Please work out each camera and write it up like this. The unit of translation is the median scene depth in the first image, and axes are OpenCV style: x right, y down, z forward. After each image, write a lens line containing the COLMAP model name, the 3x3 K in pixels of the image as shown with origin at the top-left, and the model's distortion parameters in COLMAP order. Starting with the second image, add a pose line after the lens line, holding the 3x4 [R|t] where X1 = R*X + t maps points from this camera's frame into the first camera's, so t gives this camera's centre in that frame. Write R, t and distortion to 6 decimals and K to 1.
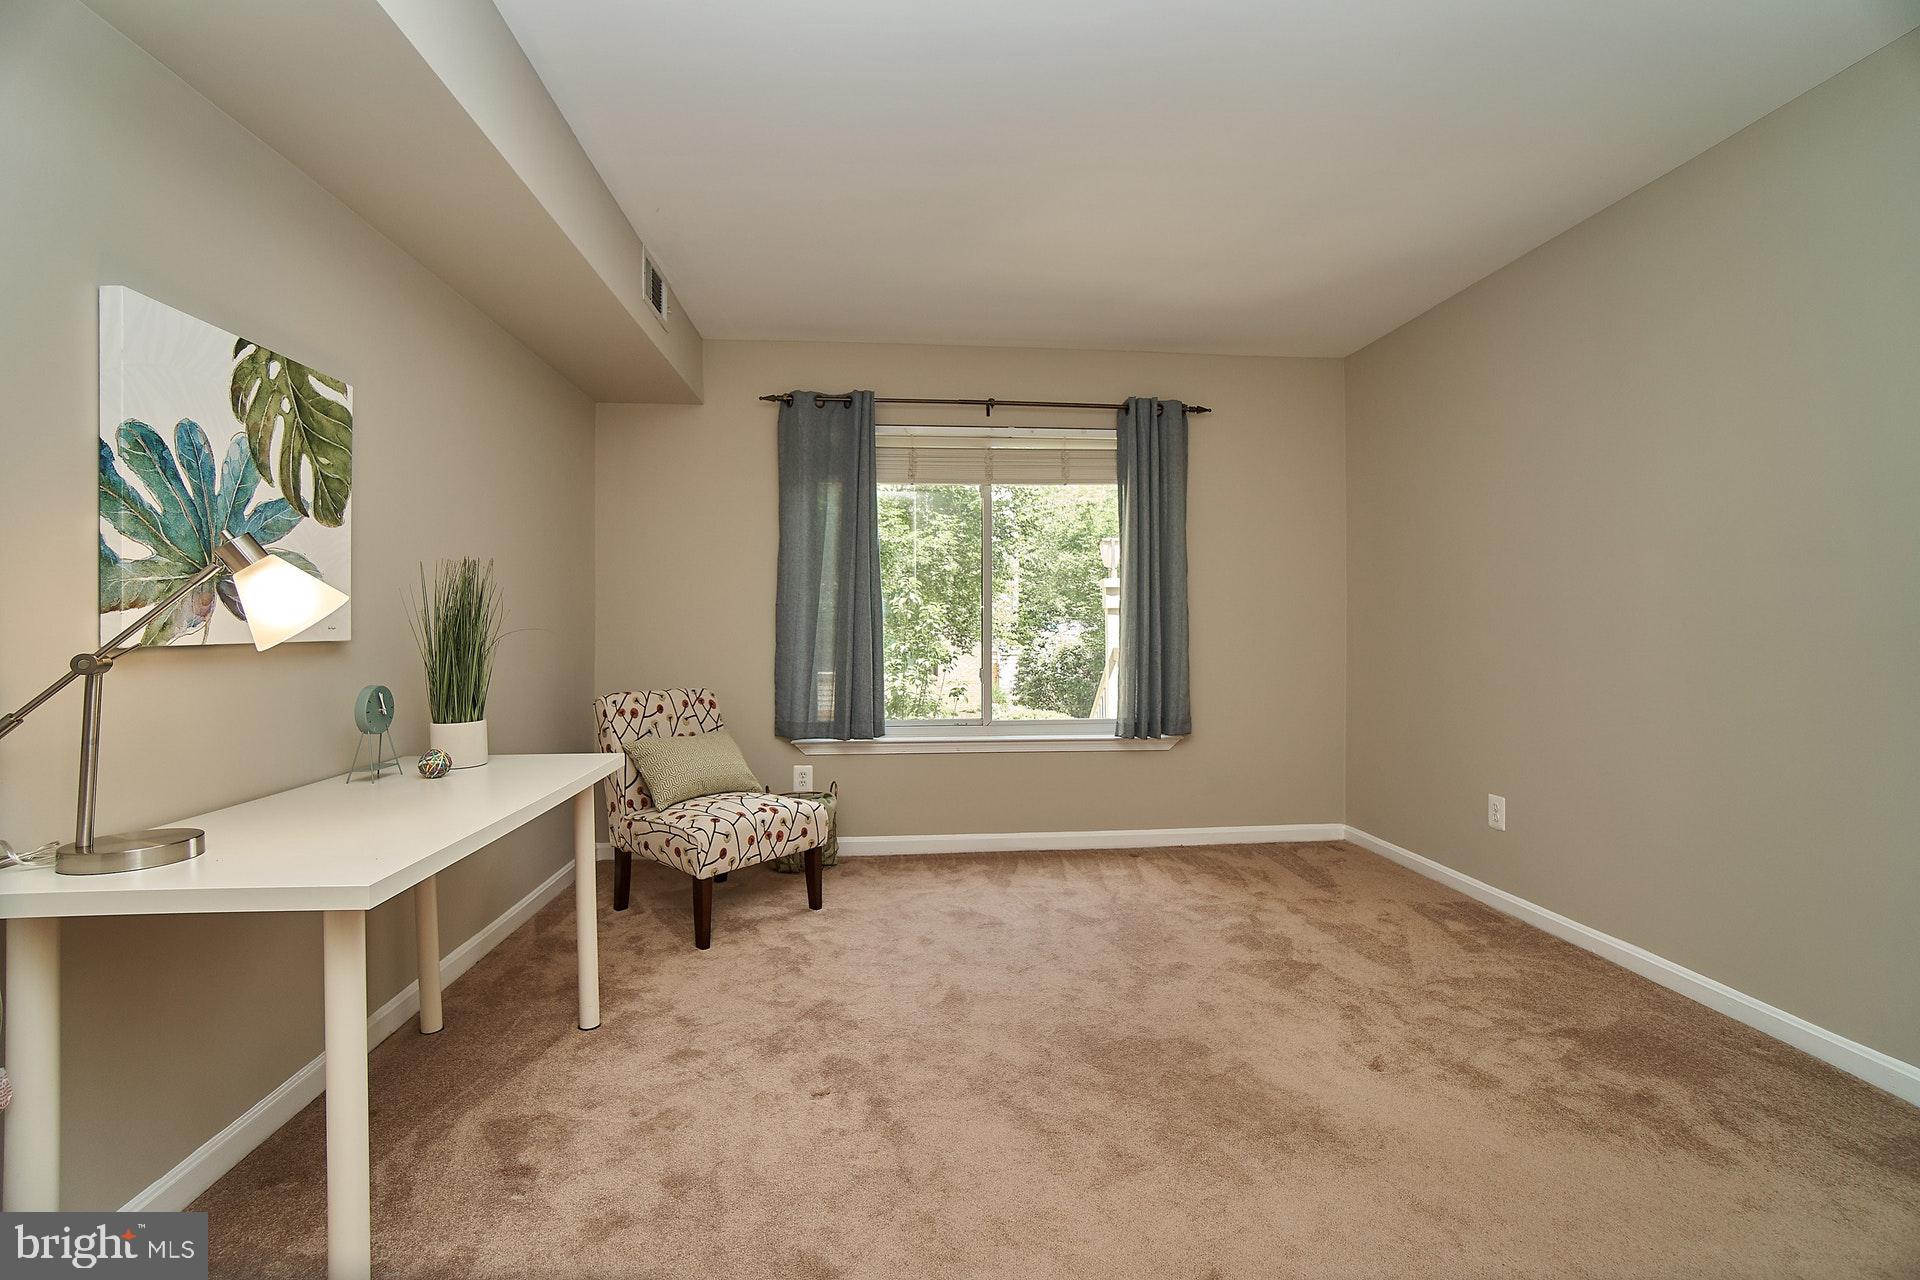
lens RADIAL K [[858.2, 0, 956.7], [0, 858.2, 627.6], [0, 0, 1]] dist [-0.026668, 0.000666]
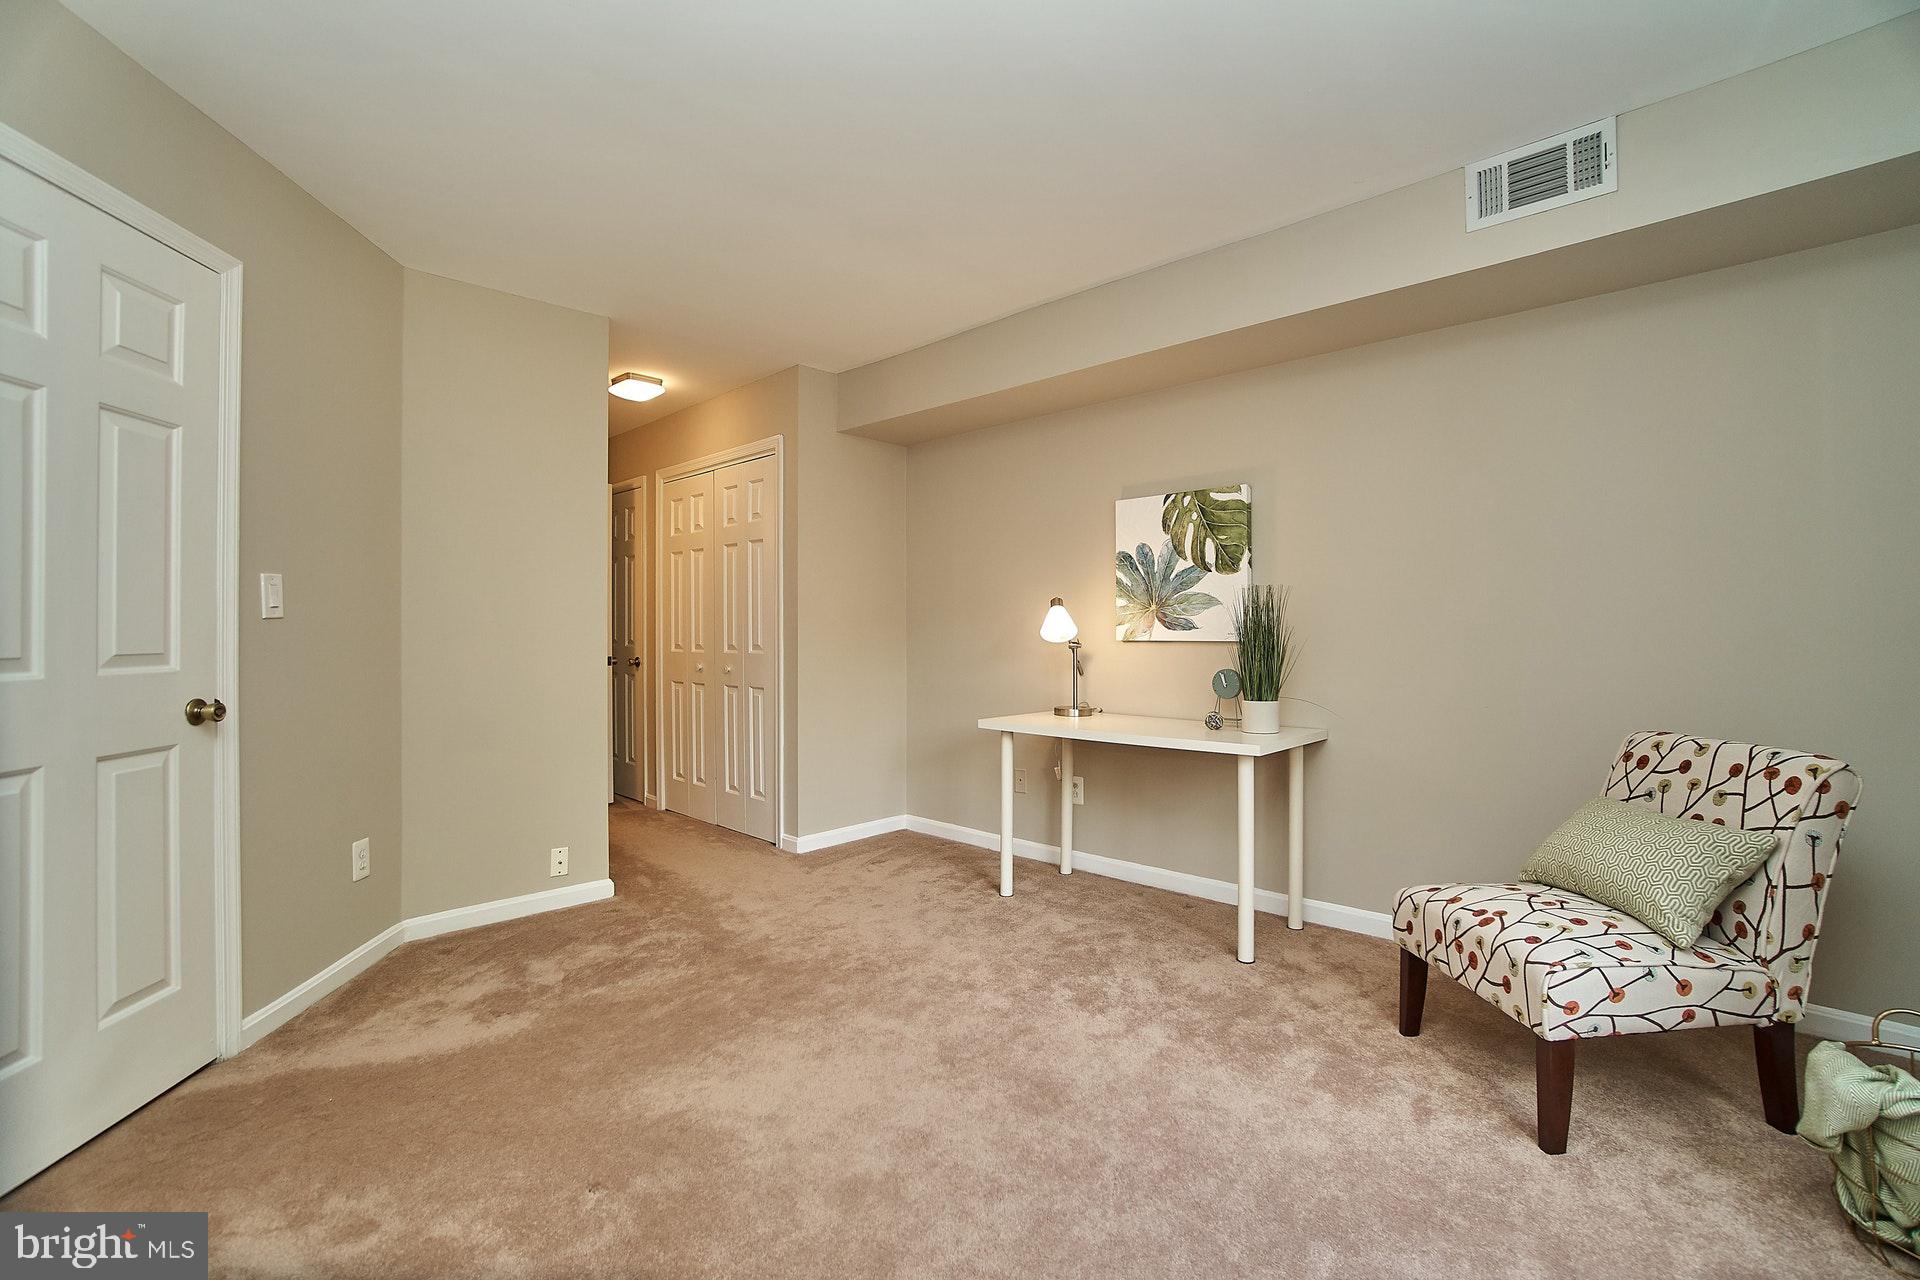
lens RADIAL K [[858.2, 0, 954.2], [0, 858.2, 636.6], [0, 0, 1]] dist [-0.026668, 0.000666]
pose [[-0.763162, 0.004438, -0.646192, 0.882593], [-0.001200, 0.999965, 0.008285, -0.008016], [0.646206, 0.007098, -0.763130, 2.170363]]
